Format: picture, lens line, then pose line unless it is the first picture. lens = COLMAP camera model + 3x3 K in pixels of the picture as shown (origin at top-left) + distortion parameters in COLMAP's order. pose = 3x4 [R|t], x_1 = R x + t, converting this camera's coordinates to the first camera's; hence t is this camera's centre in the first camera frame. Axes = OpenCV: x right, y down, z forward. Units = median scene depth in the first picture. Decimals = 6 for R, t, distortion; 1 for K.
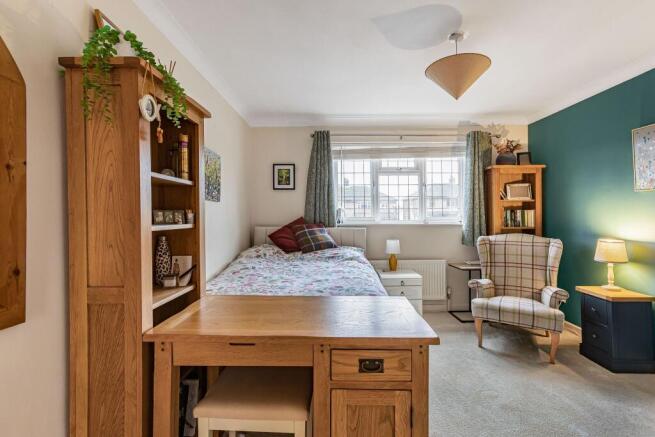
lens RADIAL K [[300.7, 0, 329.6], [0, 300.7, 213.7], [0, 0, 1]] dist [0.000838, 0.000702]
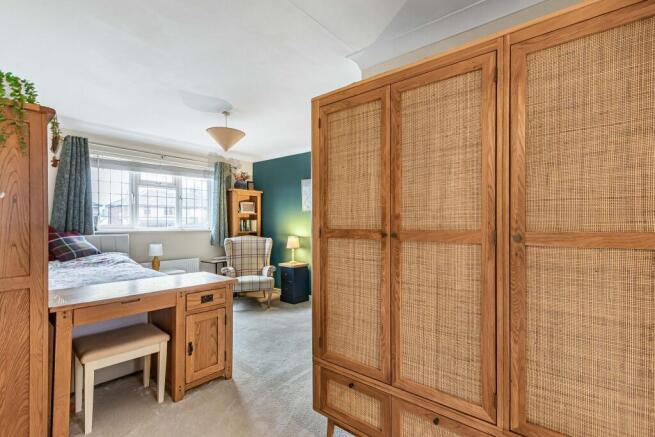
lens RADIAL K [[300.7, 0, 329.6], [0, 300.7, 213.7], [0, 0, 1]] dist [0.000838, 0.000702]
pose [[0.636473, 0.028828, 0.770760, -0.266034], [-0.006297, 0.999462, -0.032182, 0.001983], [-0.771273, 0.015629, 0.636312, -0.264494]]
